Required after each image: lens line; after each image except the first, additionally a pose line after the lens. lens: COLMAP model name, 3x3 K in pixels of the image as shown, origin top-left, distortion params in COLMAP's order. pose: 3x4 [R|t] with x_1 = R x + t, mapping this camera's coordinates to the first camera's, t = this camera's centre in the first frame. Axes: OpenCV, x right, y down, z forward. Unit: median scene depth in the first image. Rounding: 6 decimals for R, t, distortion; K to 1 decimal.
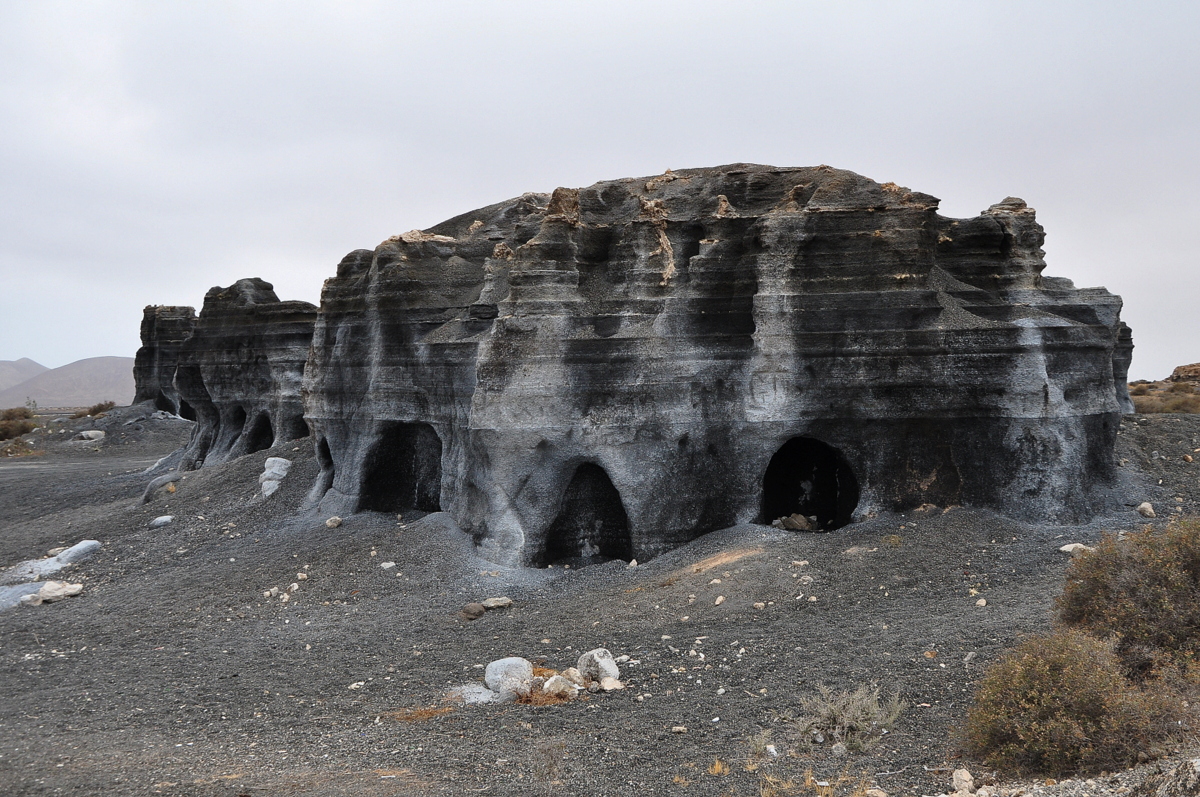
lens RADIAL K [[1277.6, 0, 600.0], [0, 1277.6, 398.8], [0, 0, 1]] dist [0.000182, 0.000000]
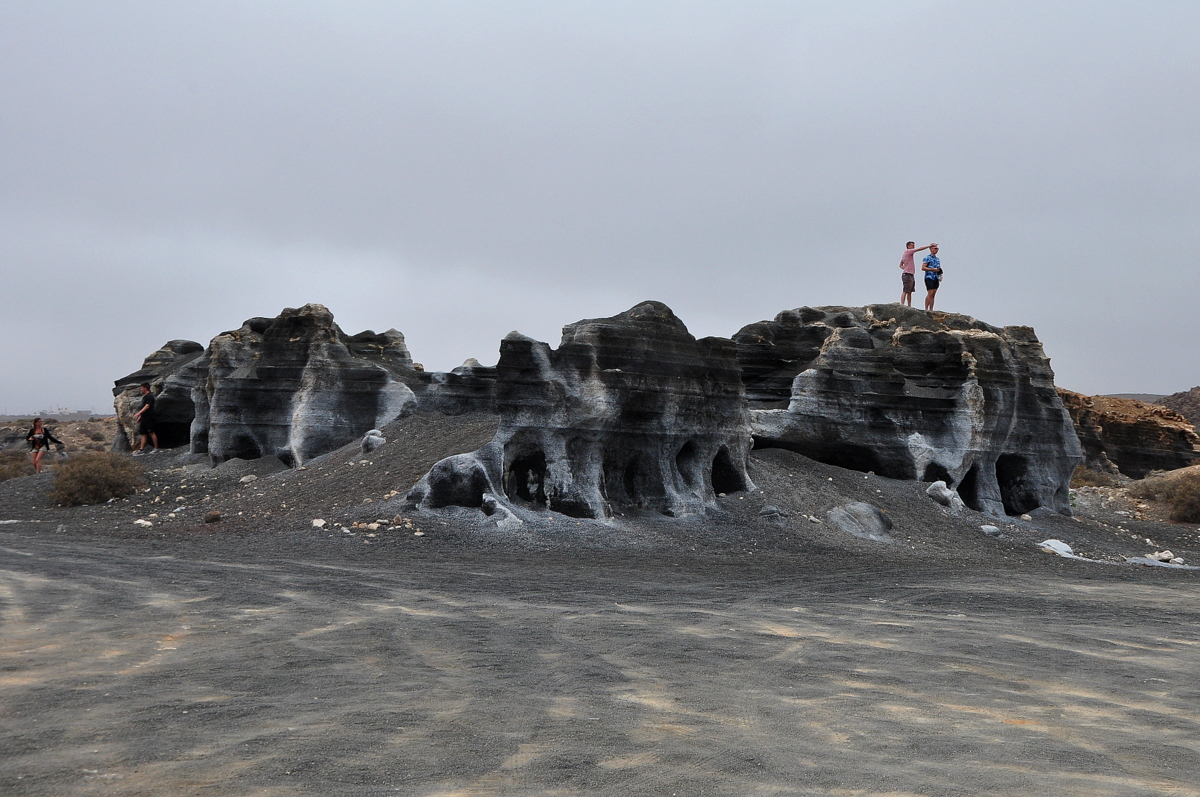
lens RADIAL K [[1794.7, 0, 600.0], [0, 1794.7, 398.5], [0, 0, 1]] dist [0.002158, 0.000000]
pose [[-0.128703, 0.047977, 0.990522, -1.660046], [0.000588, 0.998833, -0.048303, 0.040979], [-0.991683, -0.005635, -0.128581, 1.292218]]
